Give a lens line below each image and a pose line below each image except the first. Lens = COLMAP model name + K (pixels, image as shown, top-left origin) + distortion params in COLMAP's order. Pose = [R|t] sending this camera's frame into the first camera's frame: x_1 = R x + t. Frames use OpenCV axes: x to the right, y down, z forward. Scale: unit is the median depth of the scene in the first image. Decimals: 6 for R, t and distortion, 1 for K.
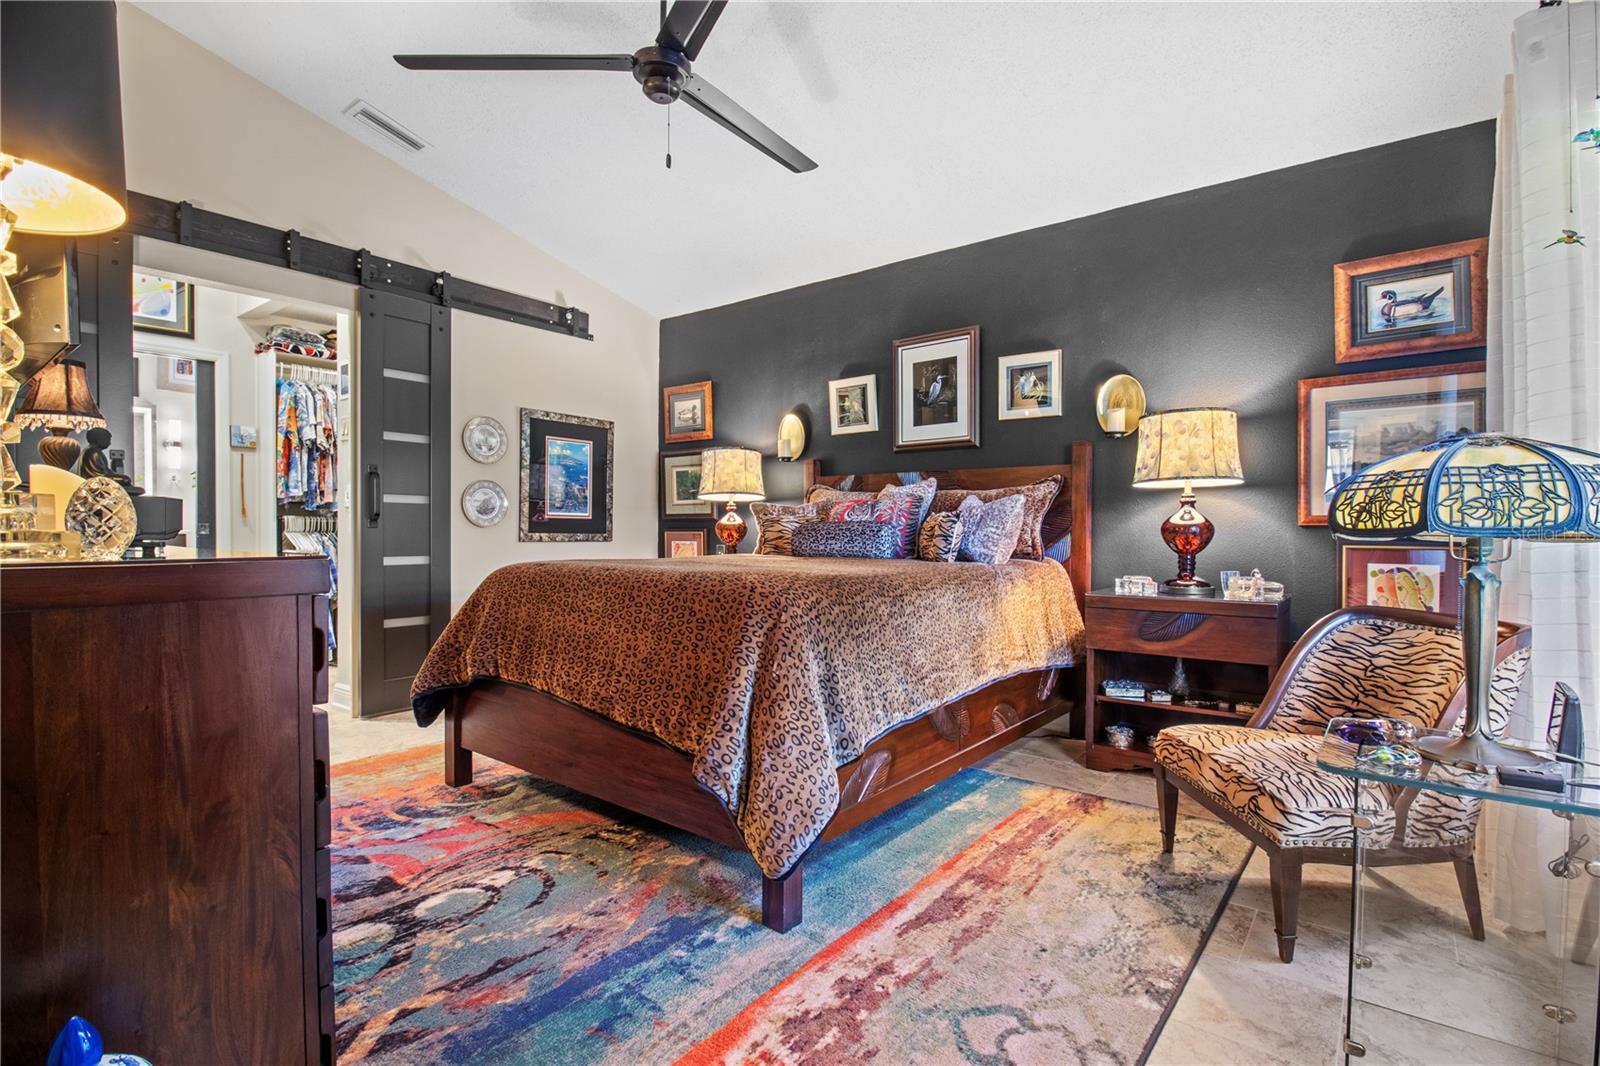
lens RADIAL K [[748.1, 0, 801.4], [0, 748.1, 534.7], [0, 0, 1]] dist [-0.017771, -0.002978]
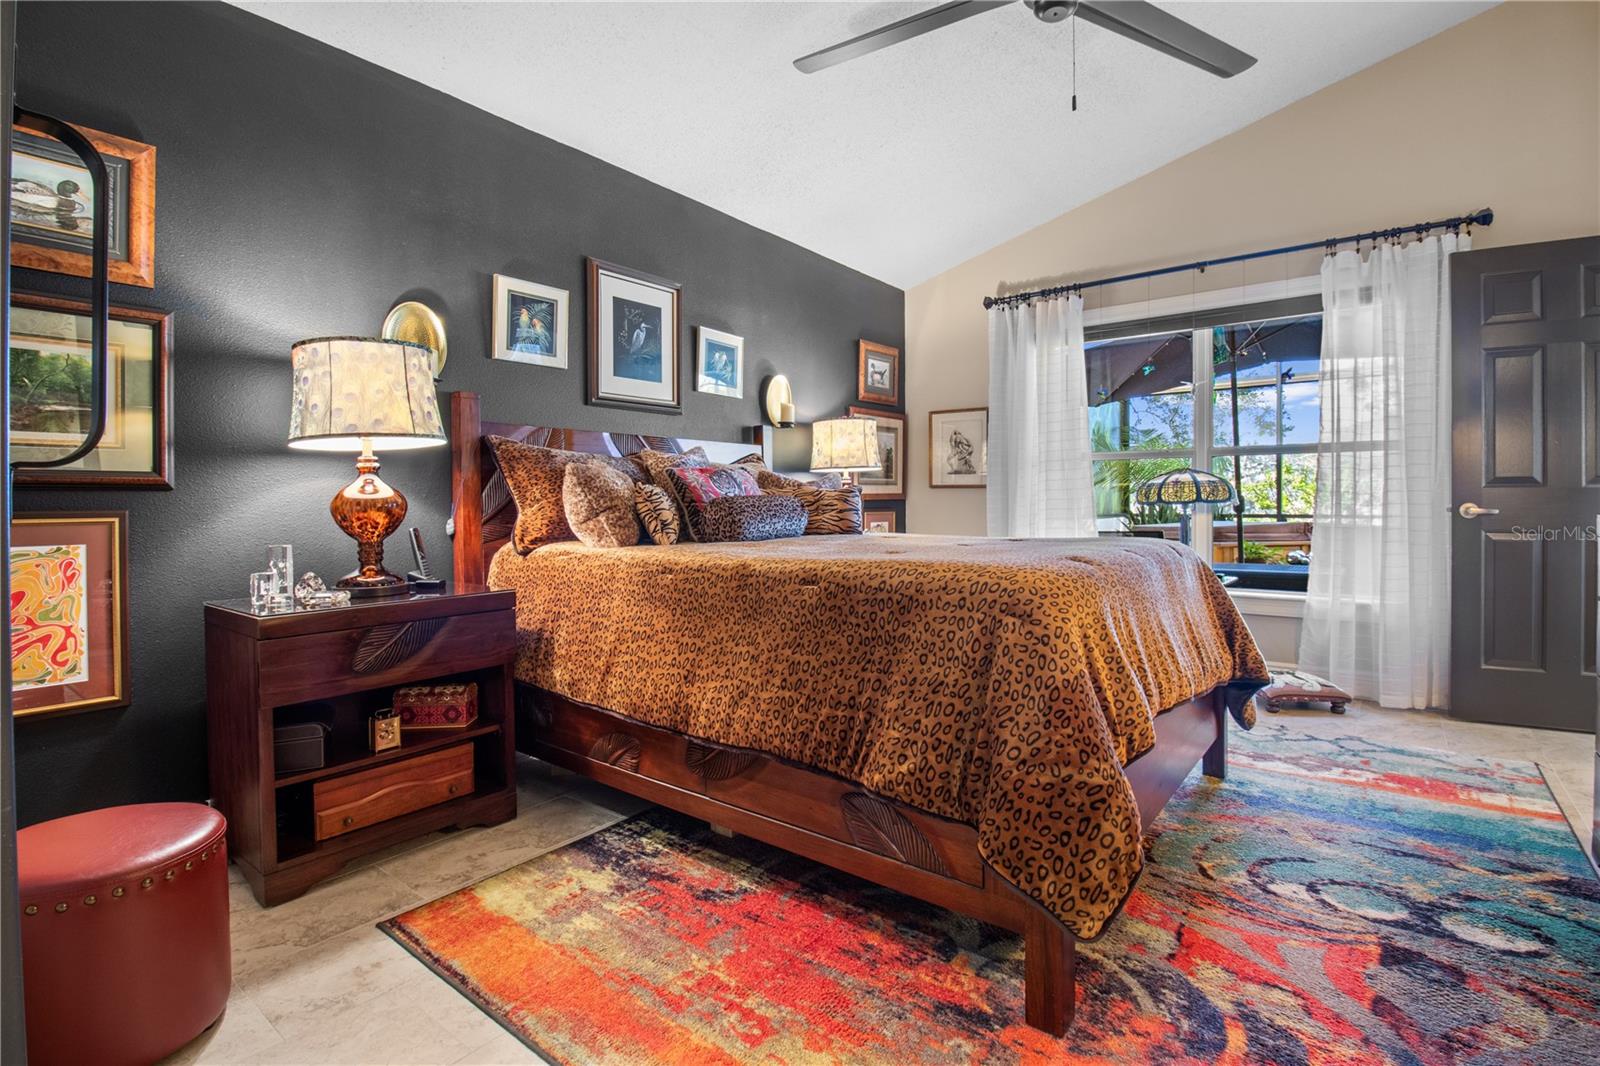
lens RADIAL K [[748.1, 0, 827.6], [0, 748.1, 503.6], [0, 0, 1]] dist [-0.017771, -0.002978]
pose [[-0.014443, -0.005283, 0.999882, -1.088668], [0.010187, 0.999933, 0.005431, -0.018250], [-0.999844, 0.010264, -0.014388, 1.317584]]
